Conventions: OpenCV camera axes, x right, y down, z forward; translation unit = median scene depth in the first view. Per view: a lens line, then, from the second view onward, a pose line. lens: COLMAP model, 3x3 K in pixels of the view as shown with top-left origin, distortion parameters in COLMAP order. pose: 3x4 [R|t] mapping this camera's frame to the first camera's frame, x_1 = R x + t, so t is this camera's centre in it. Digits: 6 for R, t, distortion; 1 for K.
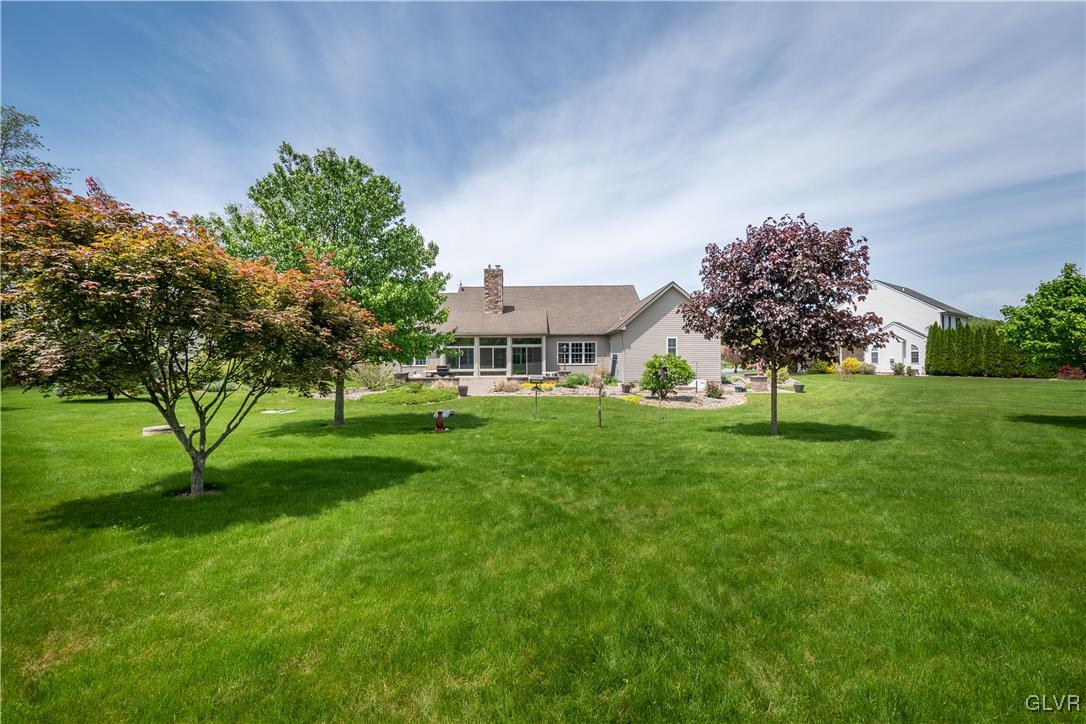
lens RADIAL K [[513.3, 0, 540.8], [0, 513.3, 360.1], [0, 0, 1]] dist [-0.000485, -0.000049]
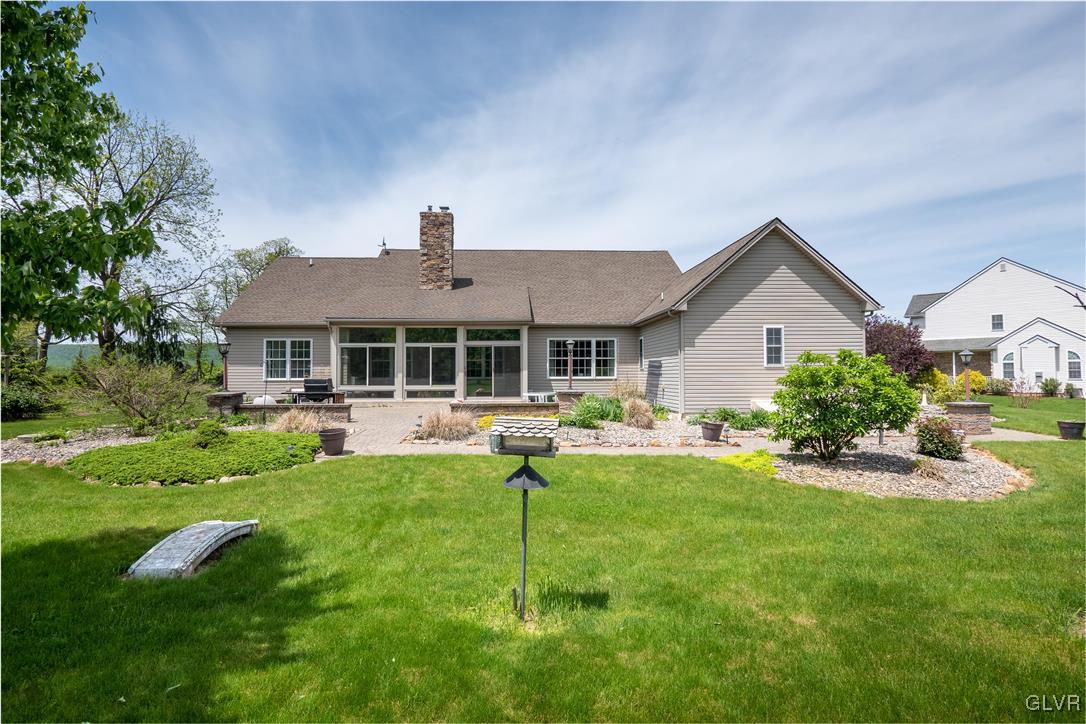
lens RADIAL K [[614.8, 0, 544.4], [0, 614.8, 359.4], [0, 0, 1]] dist [-0.006477, -0.000717]
pose [[0.998581, 0.005833, 0.052933, -0.007166], [-0.004543, 0.999691, -0.024452, 0.004531], [-0.053059, 0.024177, 0.998299, 0.340566]]
